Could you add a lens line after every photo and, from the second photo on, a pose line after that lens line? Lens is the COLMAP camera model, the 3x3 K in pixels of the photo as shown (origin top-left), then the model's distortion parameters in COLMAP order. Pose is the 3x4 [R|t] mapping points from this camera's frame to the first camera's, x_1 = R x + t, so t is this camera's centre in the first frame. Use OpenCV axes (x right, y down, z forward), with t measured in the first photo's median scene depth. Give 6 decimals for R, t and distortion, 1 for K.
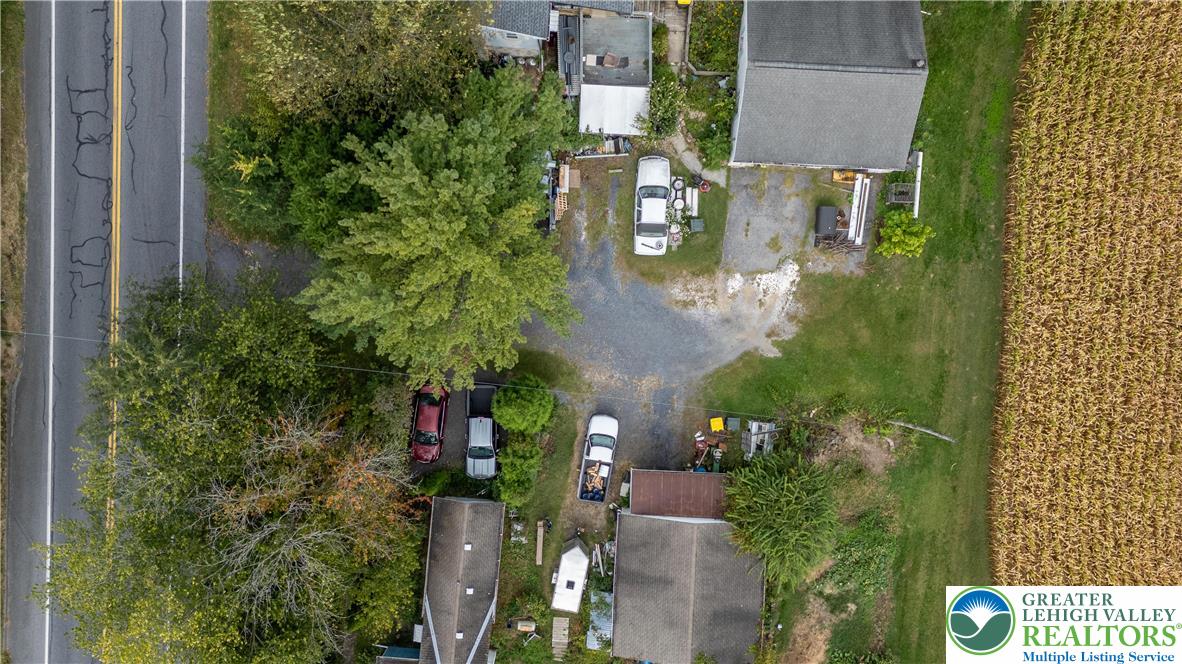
lens RADIAL K [[856.9, 0, 591.0], [0, 856.9, 332.0], [0, 0, 1]] dist [0.074857, -0.088954]
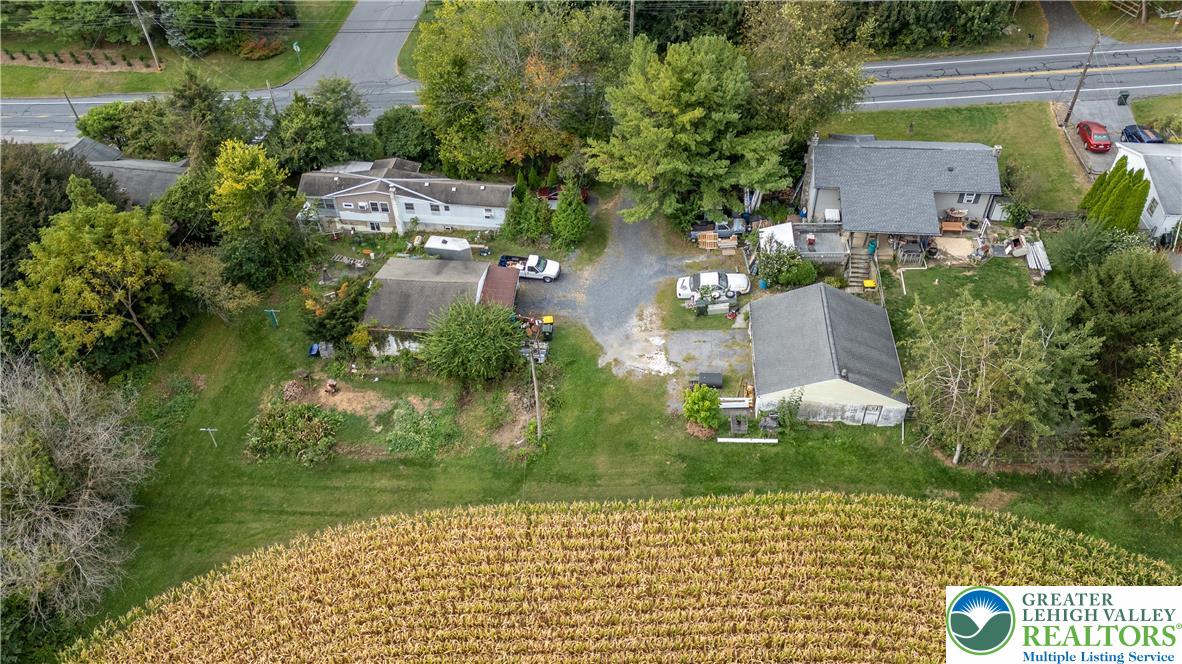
lens RADIAL K [[856.9, 0, 591.0], [0, 856.9, 332.0], [0, 0, 1]] dist [0.074857, -0.088954]
pose [[-0.033424, 0.676132, -0.736022, 1.098964], [-0.999417, -0.017478, 0.029329, 0.003886], [0.006966, 0.736573, 0.676322, 0.137251]]
